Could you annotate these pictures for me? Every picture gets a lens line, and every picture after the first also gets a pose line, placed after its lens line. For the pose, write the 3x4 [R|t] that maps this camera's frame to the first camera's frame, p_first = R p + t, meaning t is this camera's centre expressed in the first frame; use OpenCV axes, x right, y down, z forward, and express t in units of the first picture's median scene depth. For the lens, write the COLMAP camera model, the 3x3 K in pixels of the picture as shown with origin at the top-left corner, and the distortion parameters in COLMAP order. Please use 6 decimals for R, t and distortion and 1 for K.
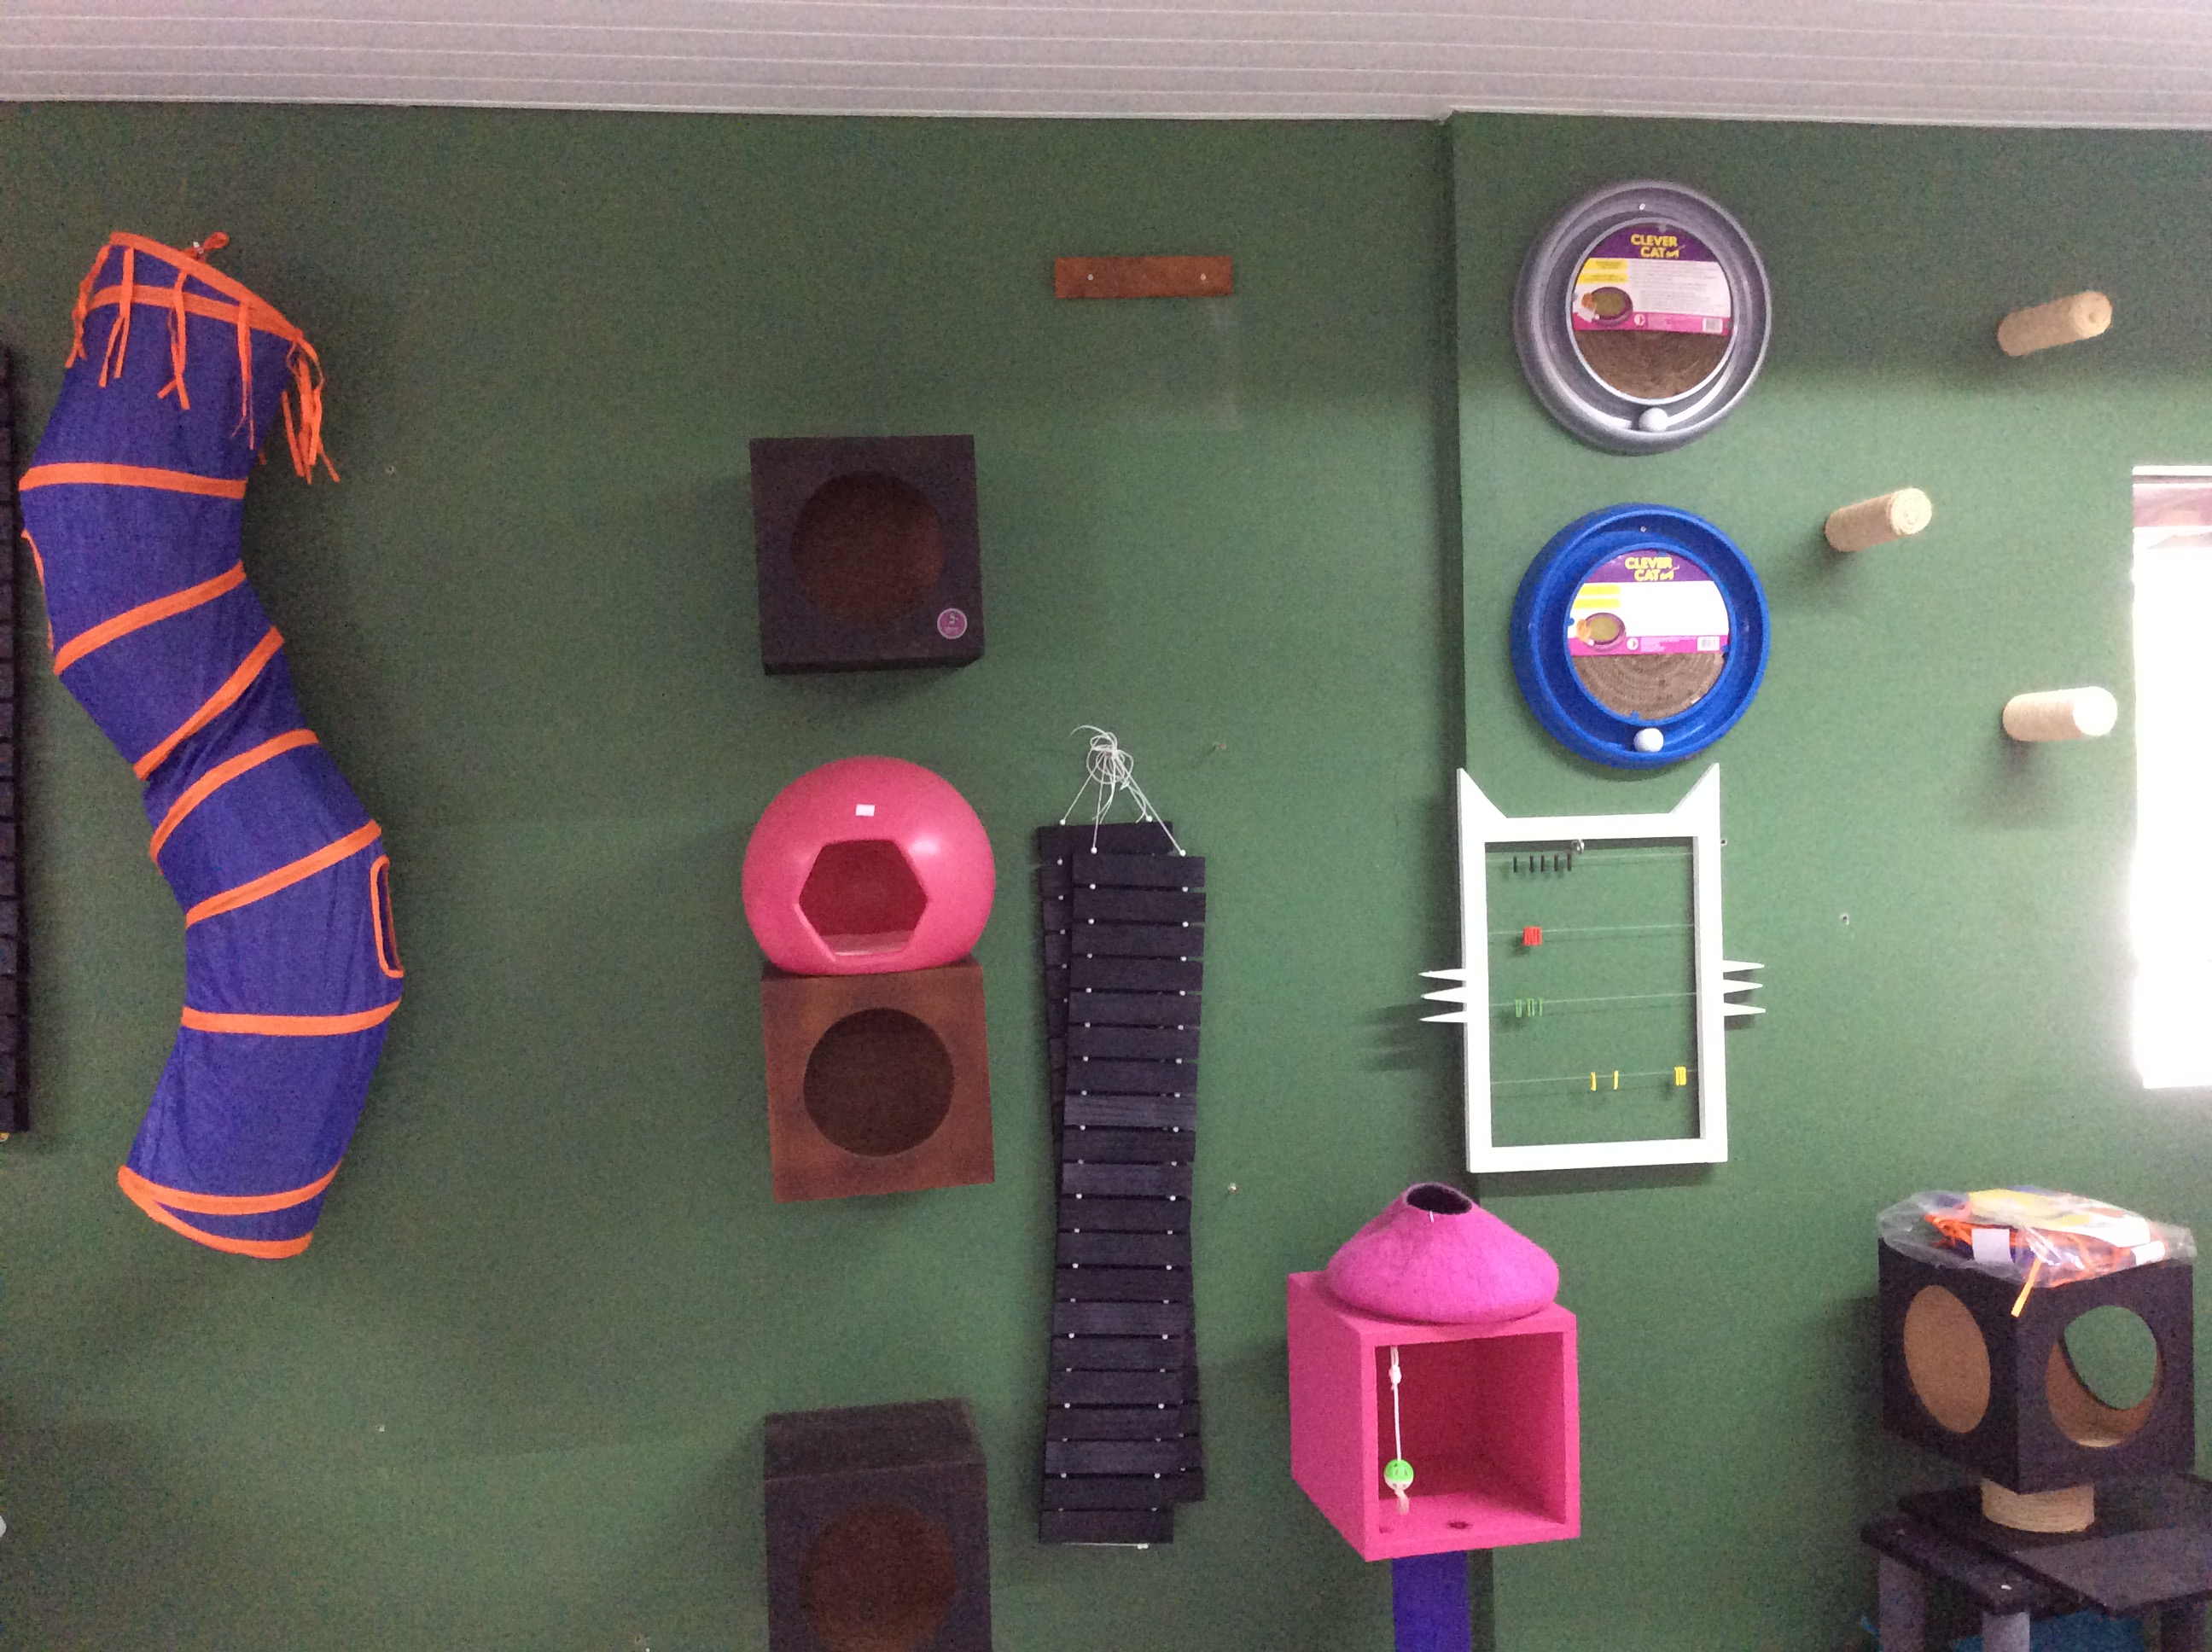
lens RADIAL K [[2081.1, 0, 1106.0], [0, 2081.1, 826.0], [0, 0, 1]] dist [0.040818, 0.002294]
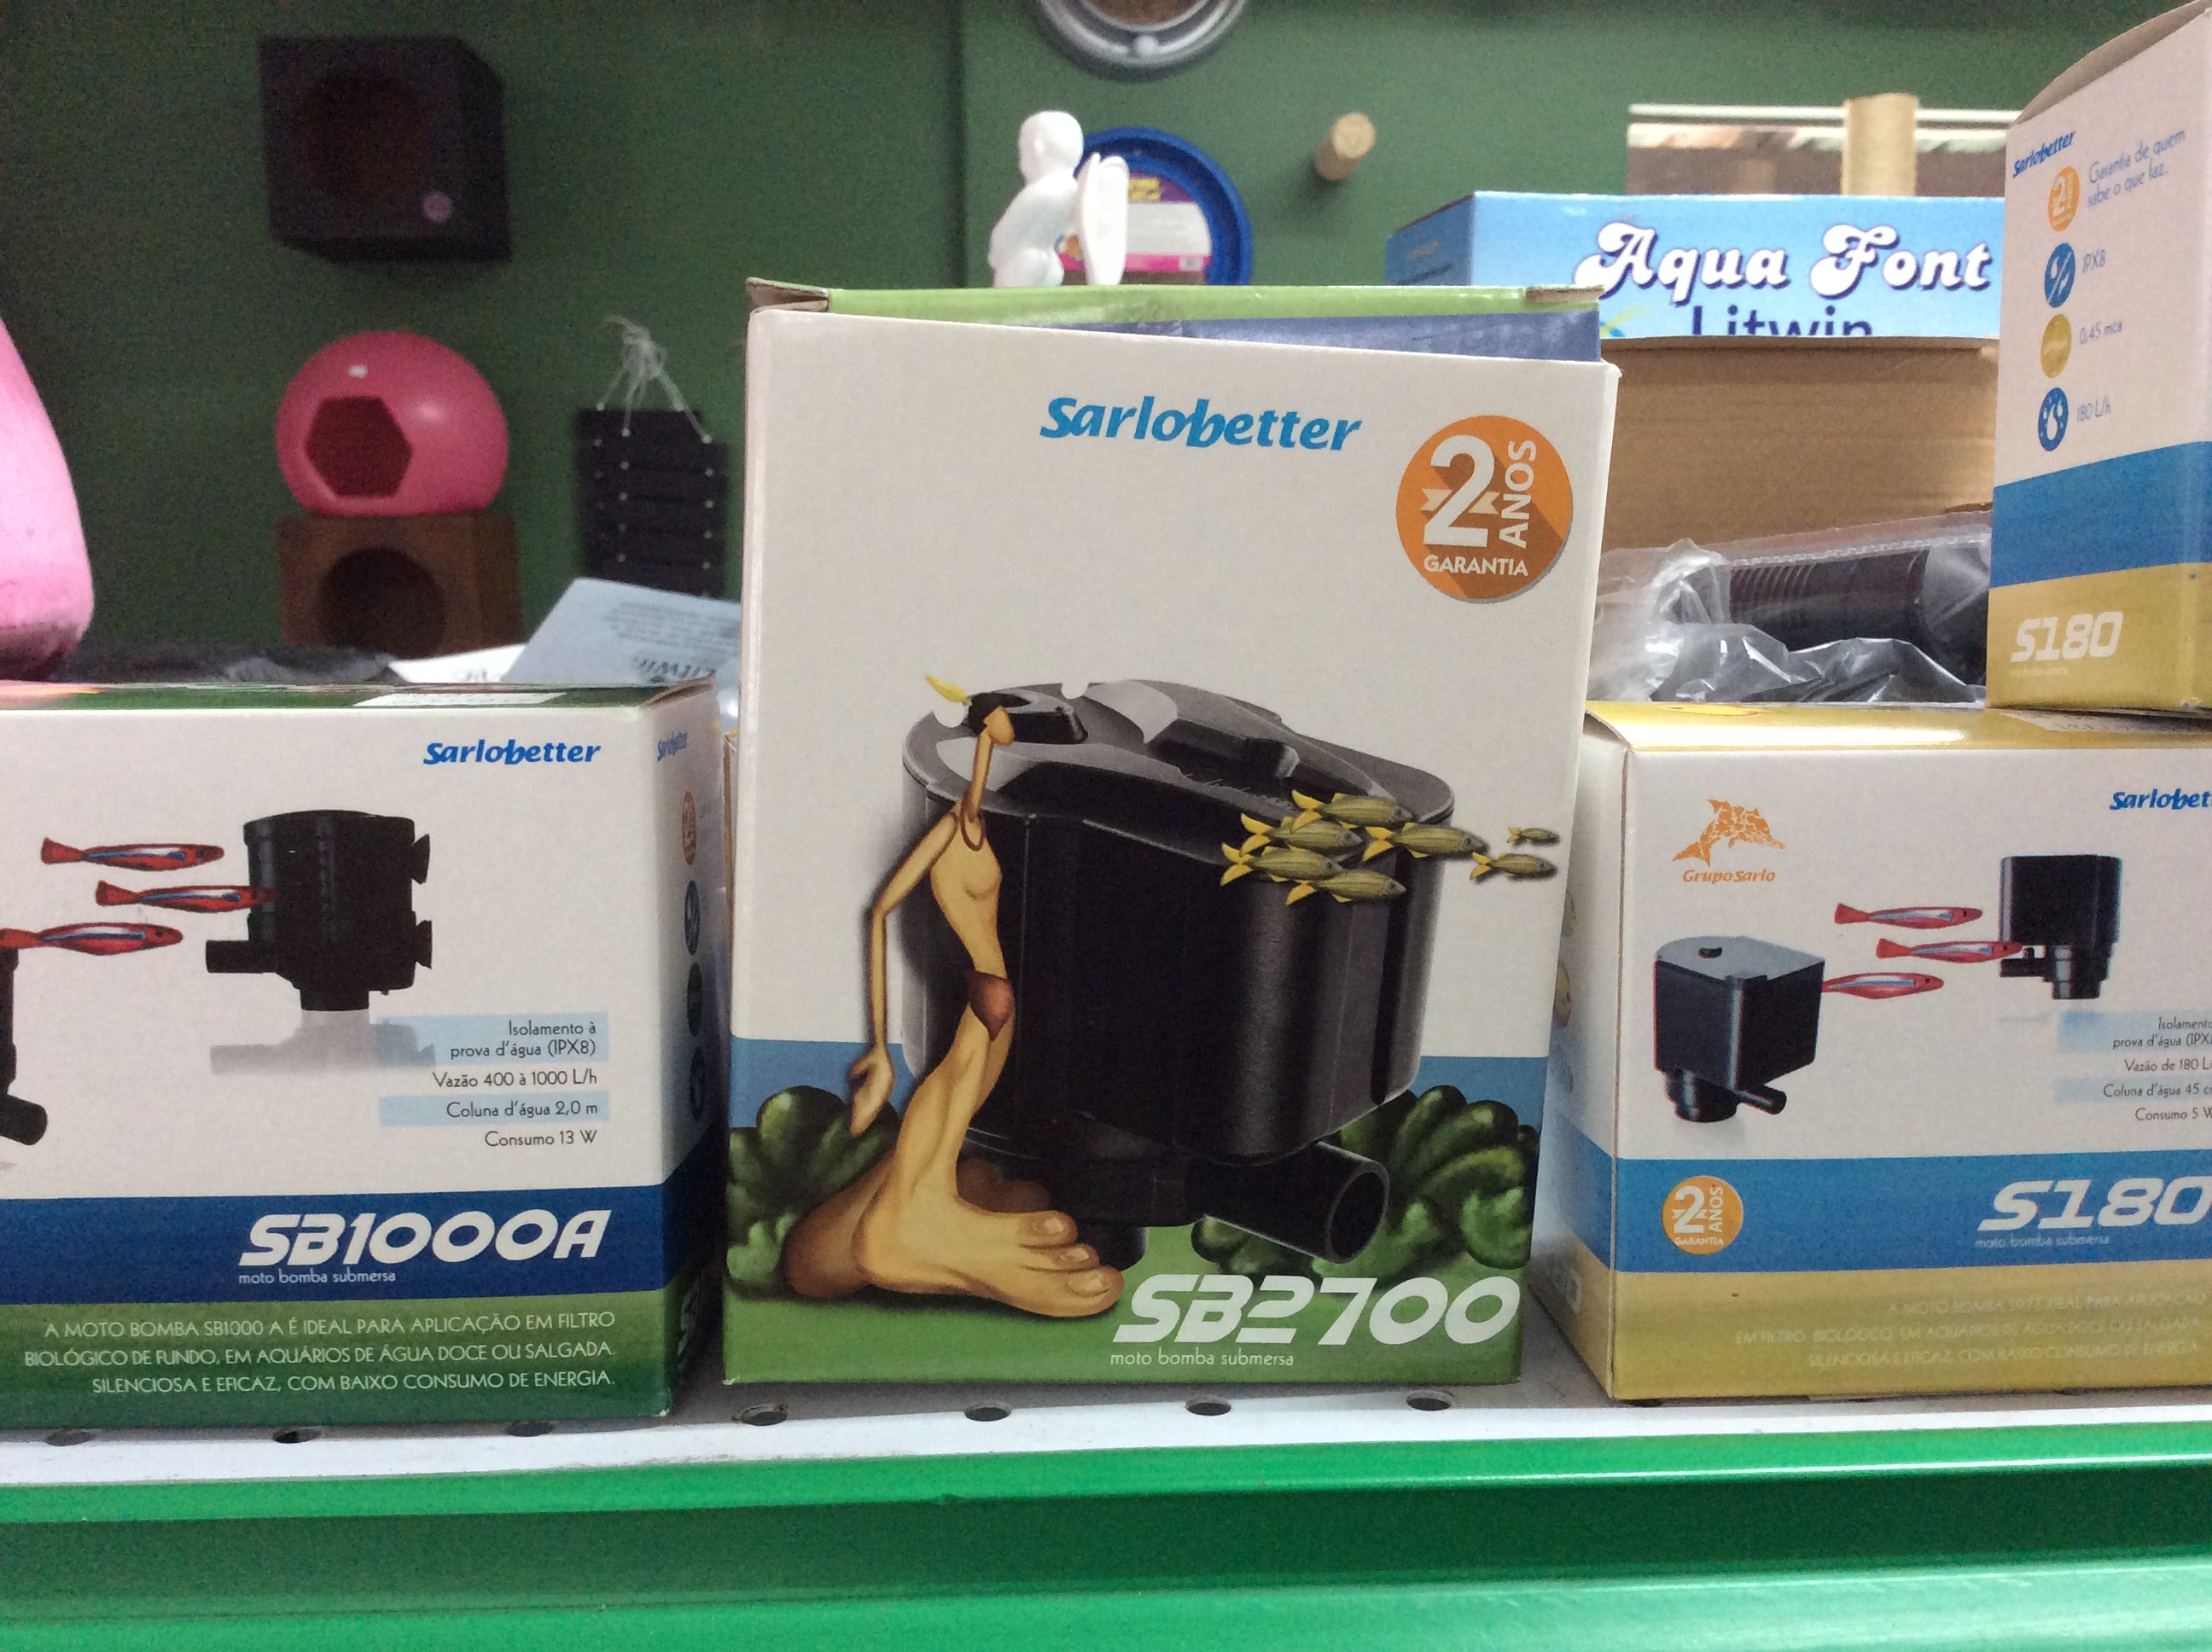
lens RADIAL K [[2081.1, 0, 1106.0], [0, 2081.1, 826.0], [0, 0, 1]] dist [0.040818, 0.002294]
pose [[0.993392, 0.052009, -0.102306, 0.378421], [-0.038324, 0.990581, 0.131456, 0.063750], [0.108179, -0.126666, 0.986029, -0.120110]]
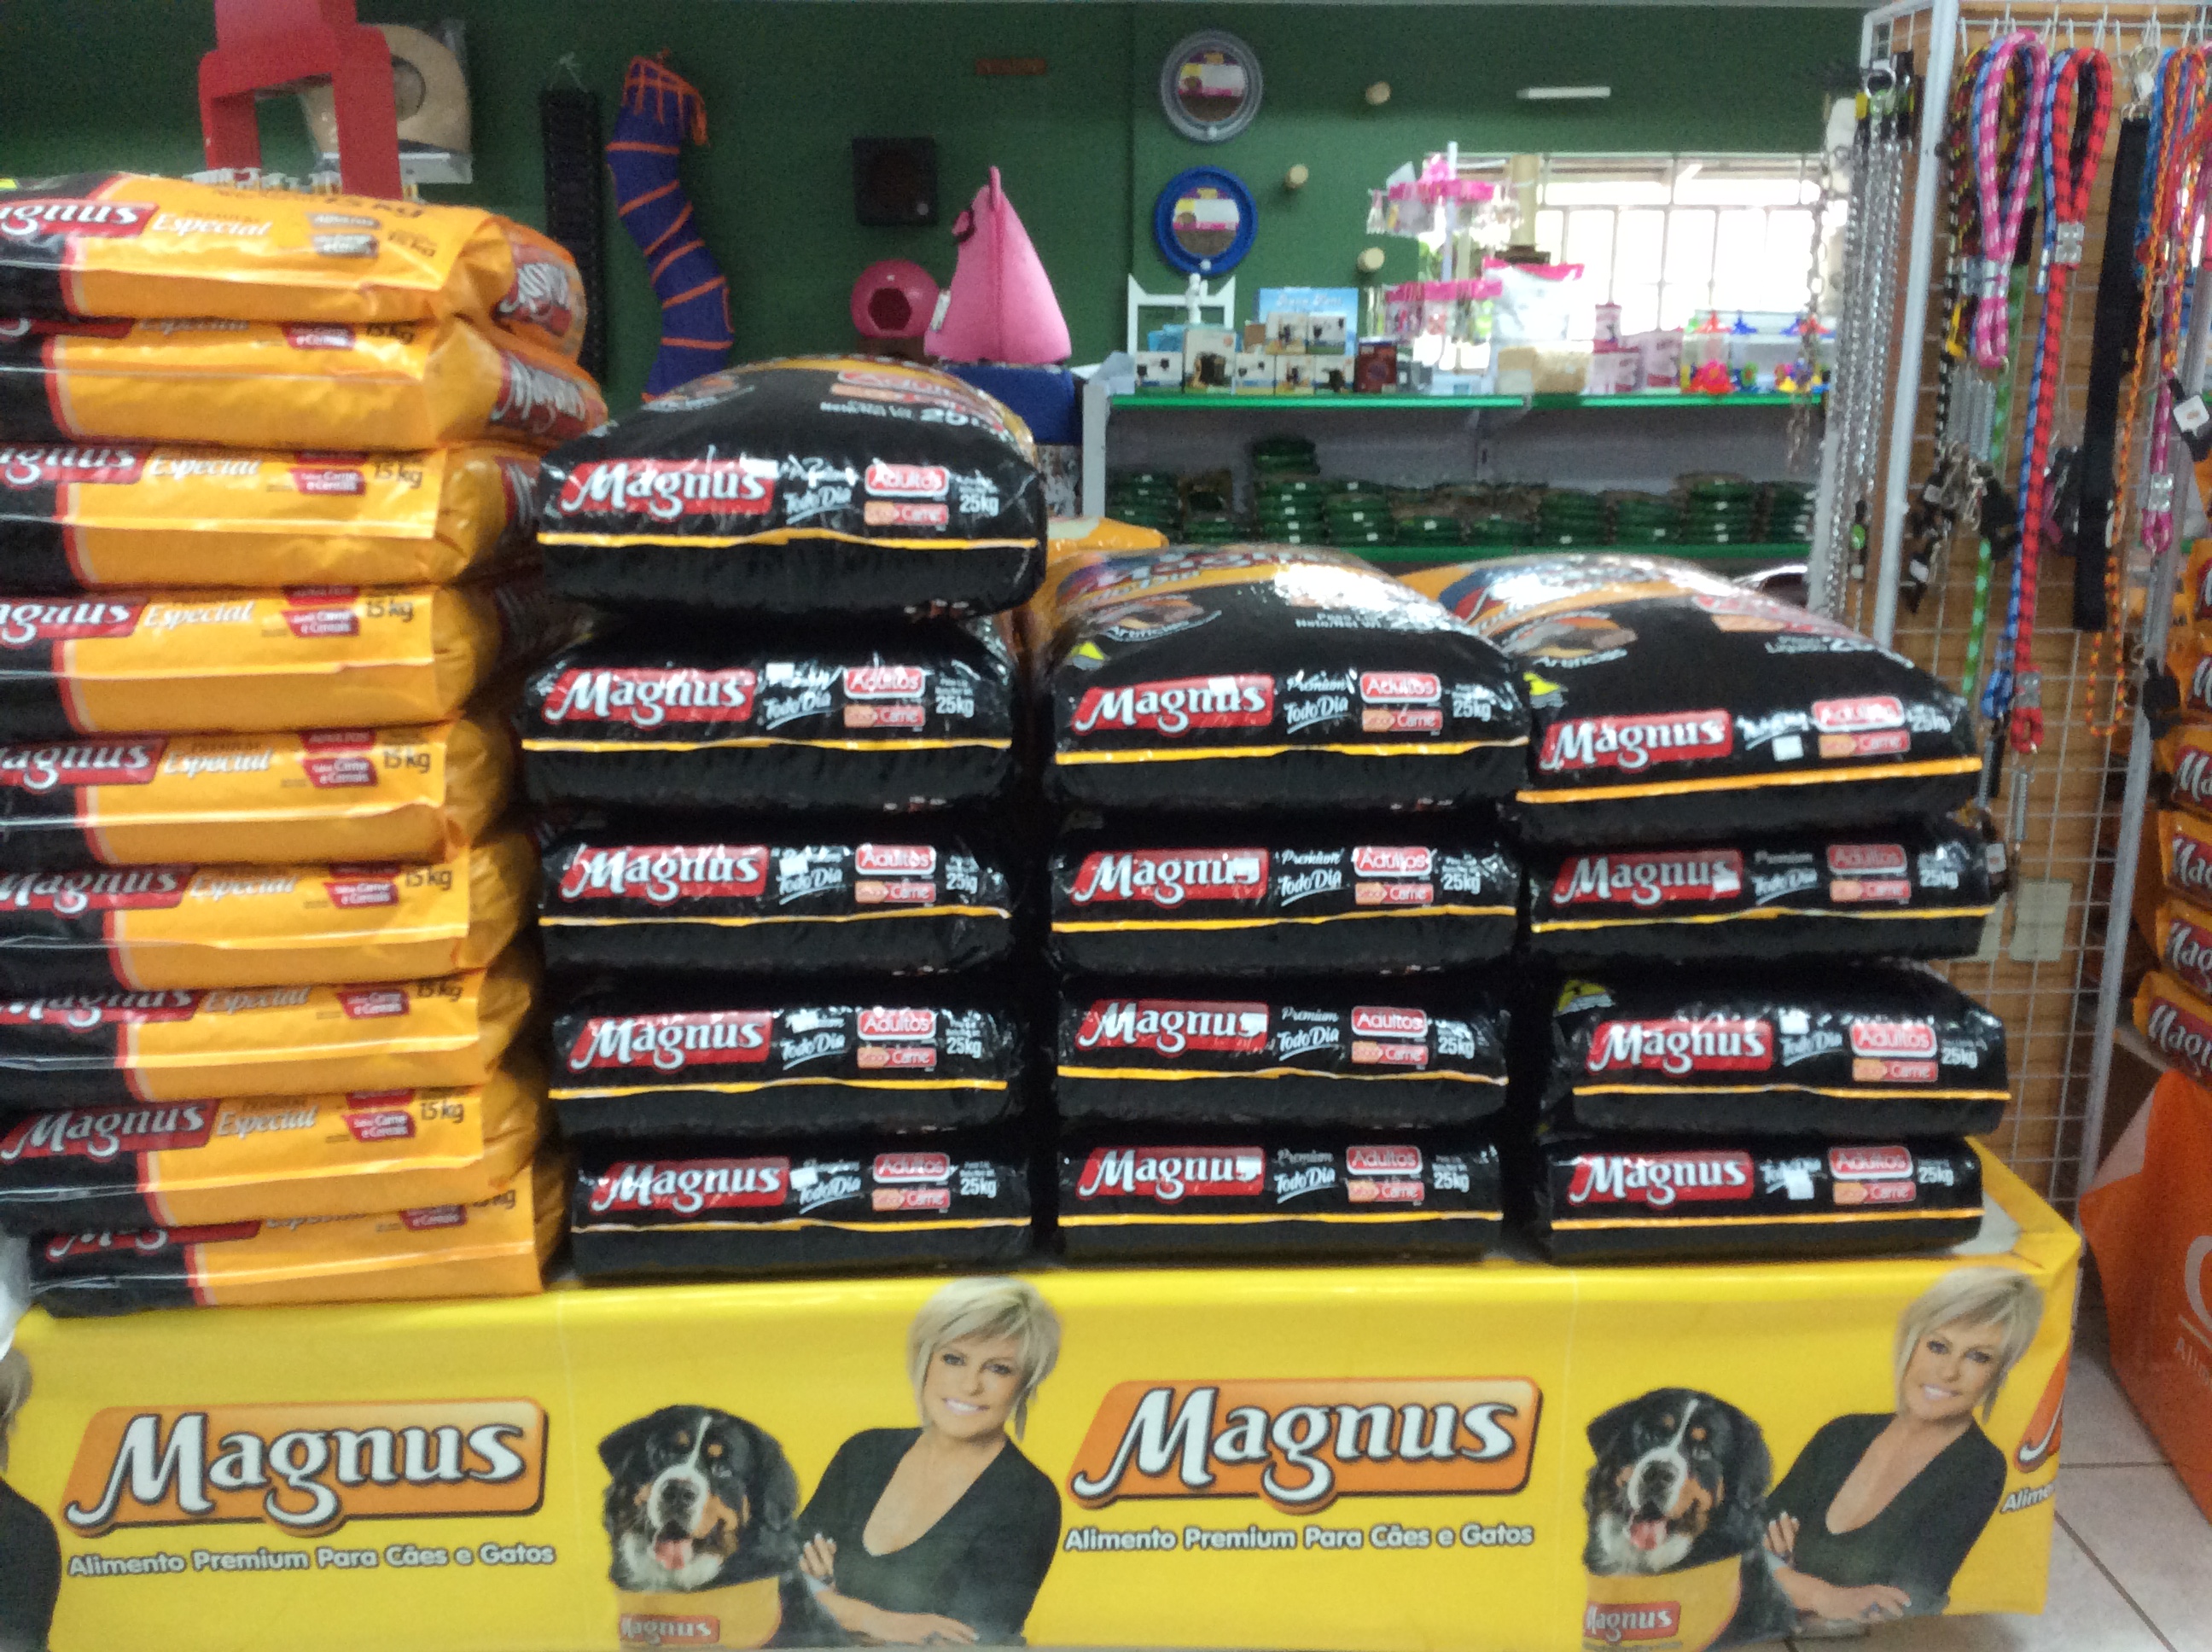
lens RADIAL K [[2165.8, 0, 1106.0], [0, 2165.8, 826.0], [0, 0, 1]] dist [0.131253, -0.000390]
pose [[0.989934, 0.066860, -0.124741, 0.528919], [-0.039918, 0.977497, 0.207138, 0.082273], [0.135783, -0.200073, 0.970327, -1.776472]]
